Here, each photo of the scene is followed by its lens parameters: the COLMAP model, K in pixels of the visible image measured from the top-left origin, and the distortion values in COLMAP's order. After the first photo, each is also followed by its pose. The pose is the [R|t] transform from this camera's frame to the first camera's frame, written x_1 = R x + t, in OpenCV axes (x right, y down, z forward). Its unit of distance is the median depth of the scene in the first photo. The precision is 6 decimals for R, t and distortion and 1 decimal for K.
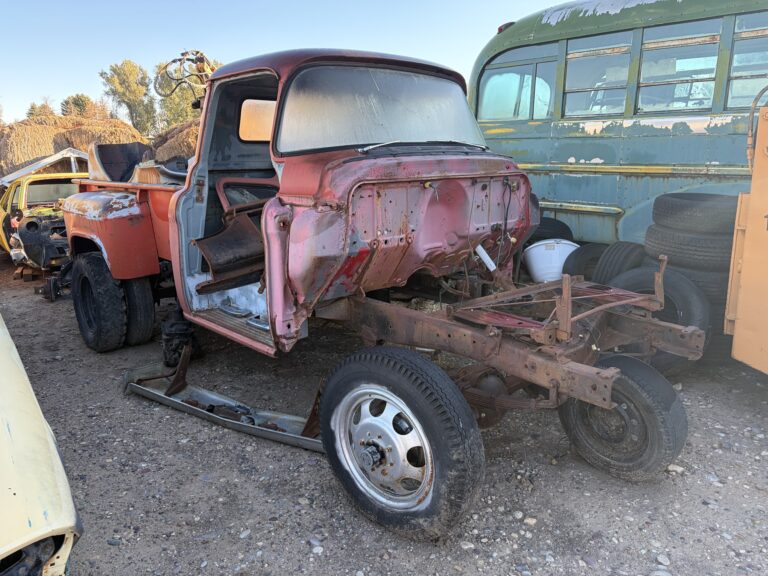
lens RADIAL K [[581.6, 0, 384.5], [0, 581.6, 288.0], [0, 0, 1]] dist [0.040895, -0.017300]
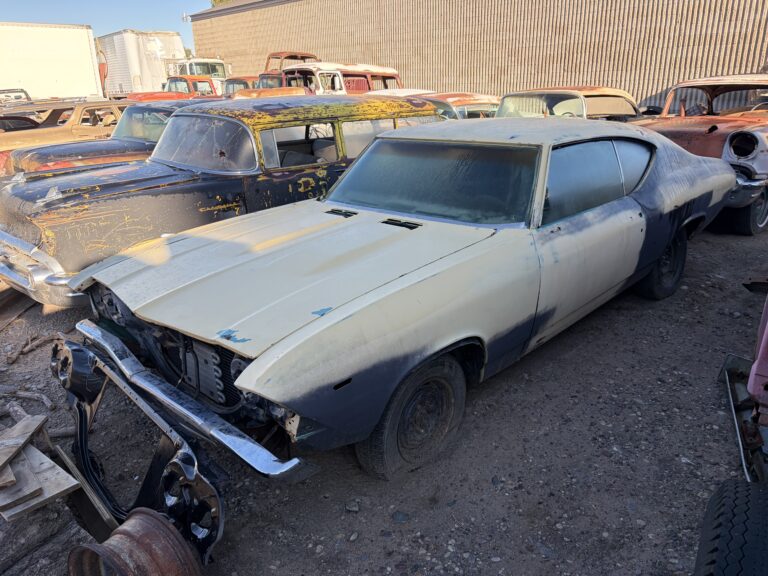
lens RADIAL K [[581.6, 0, 383.8], [0, 581.6, 286.0], [0, 0, 1]] dist [0.040895, -0.017300]
pose [[0.147412, 0.332226, -0.931609, 0.284565], [-0.208295, 0.931203, 0.299122, -0.119966], [0.966894, 0.149955, 0.206471, 0.453491]]
